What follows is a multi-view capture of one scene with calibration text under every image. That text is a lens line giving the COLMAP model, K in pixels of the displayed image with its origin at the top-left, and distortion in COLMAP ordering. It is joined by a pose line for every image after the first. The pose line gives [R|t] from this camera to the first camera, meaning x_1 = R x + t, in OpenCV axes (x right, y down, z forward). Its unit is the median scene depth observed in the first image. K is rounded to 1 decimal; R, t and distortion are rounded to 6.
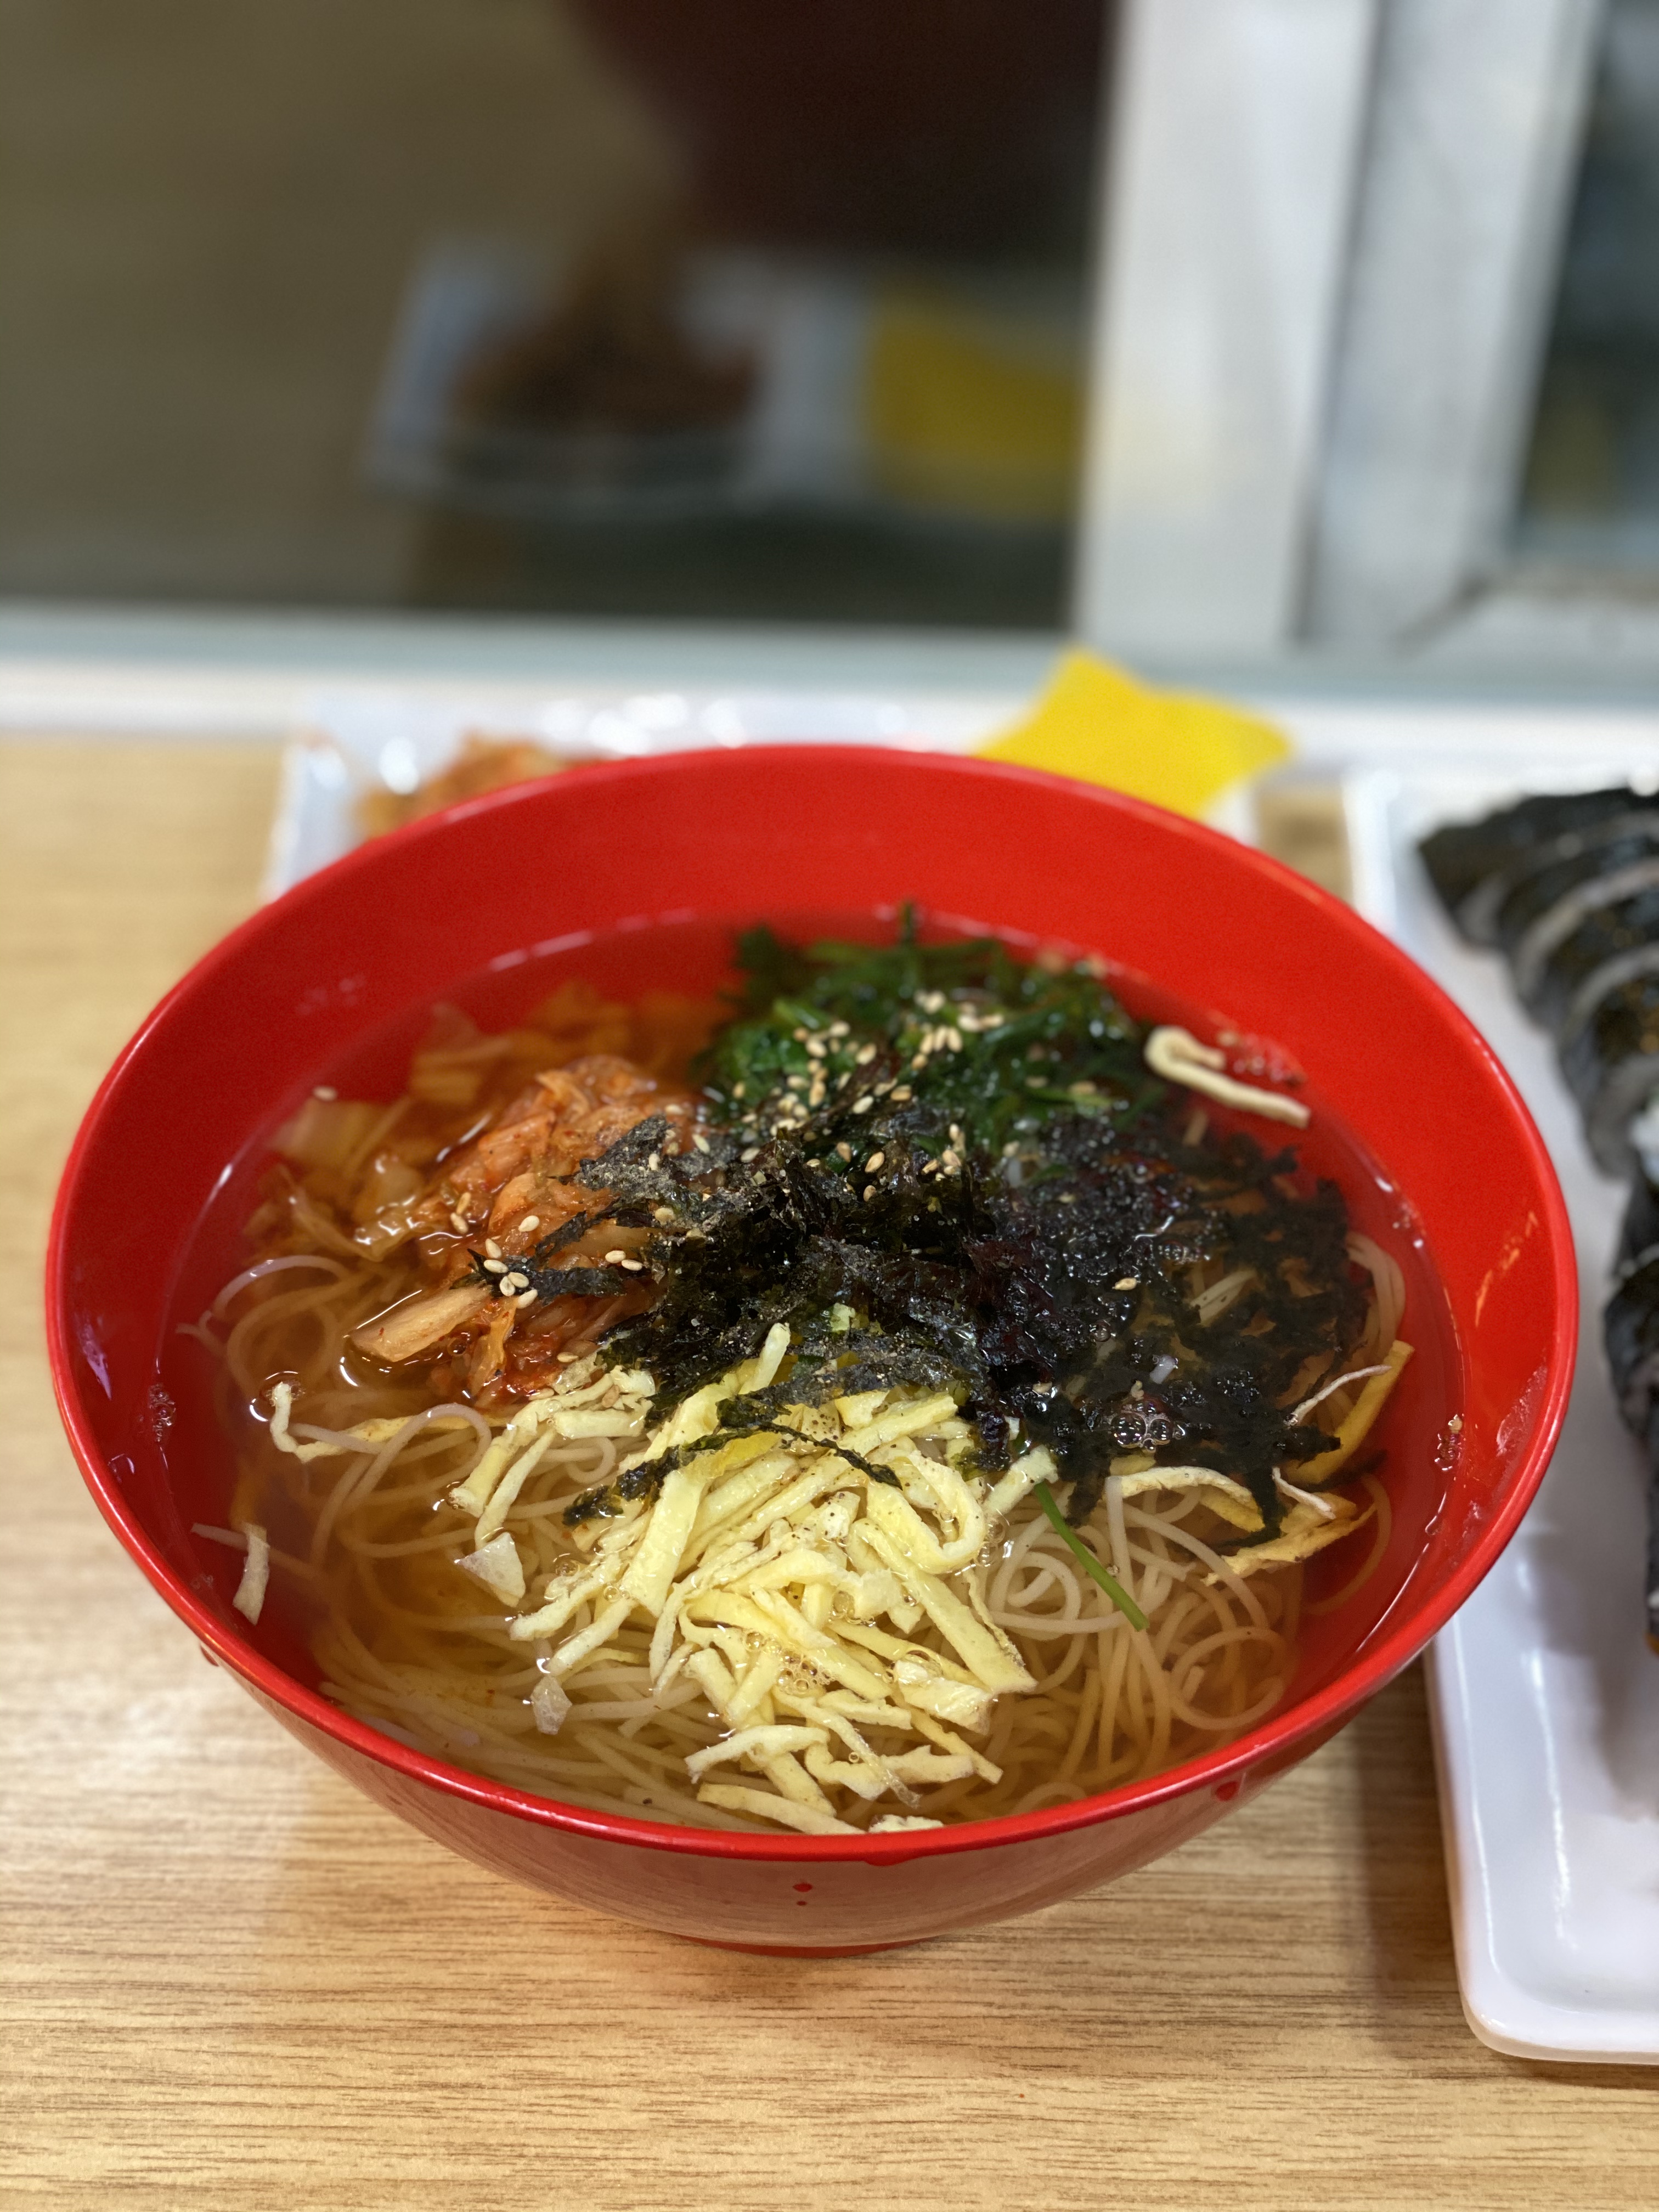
lens RADIAL K [[3366.1, 0, 834.1], [0, 3366.1, 1100.0], [0, 0, 1]] dist [-0.062568, 0.000000]
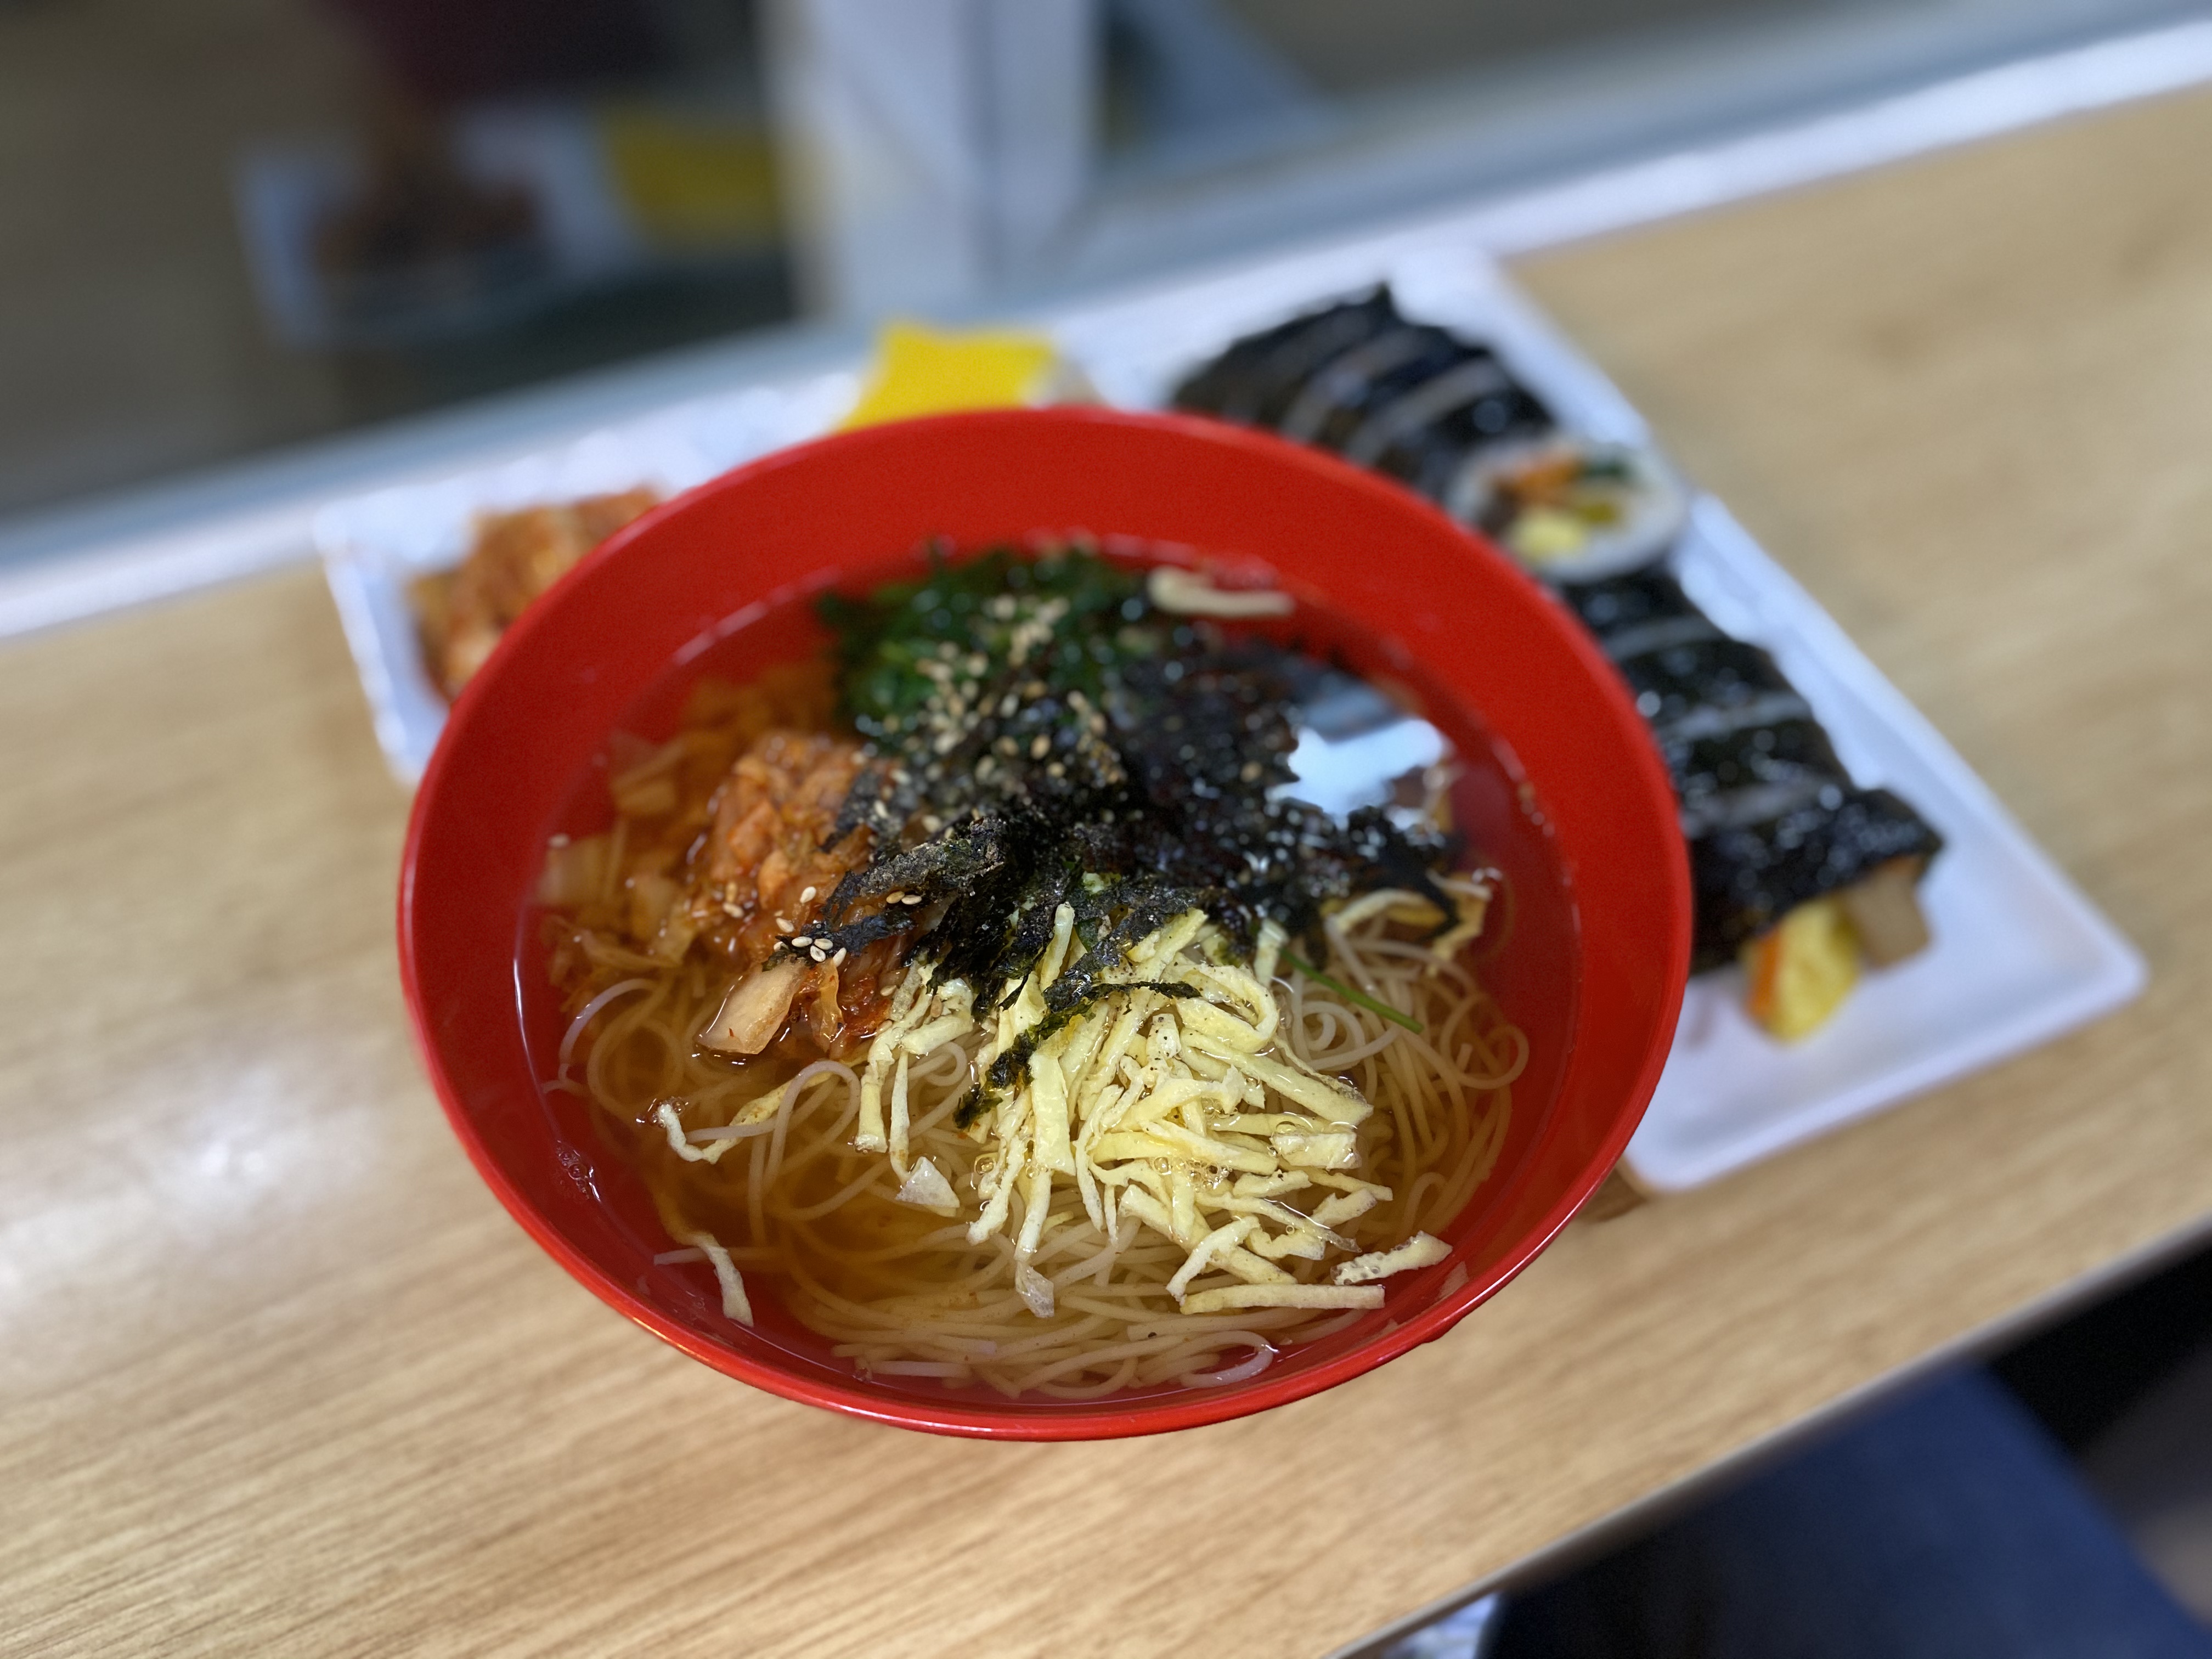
lens RADIAL K [[1681.5, 0, 1128.5], [0, 1681.5, 892.7], [0, 0, 1]] dist [0.037261, -0.029491]
pose [[0.897632, -0.353959, 0.262621, -0.149868], [0.299124, 0.926864, 0.226821, -0.066719], [-0.323699, -0.125046, 0.937861, 0.424204]]
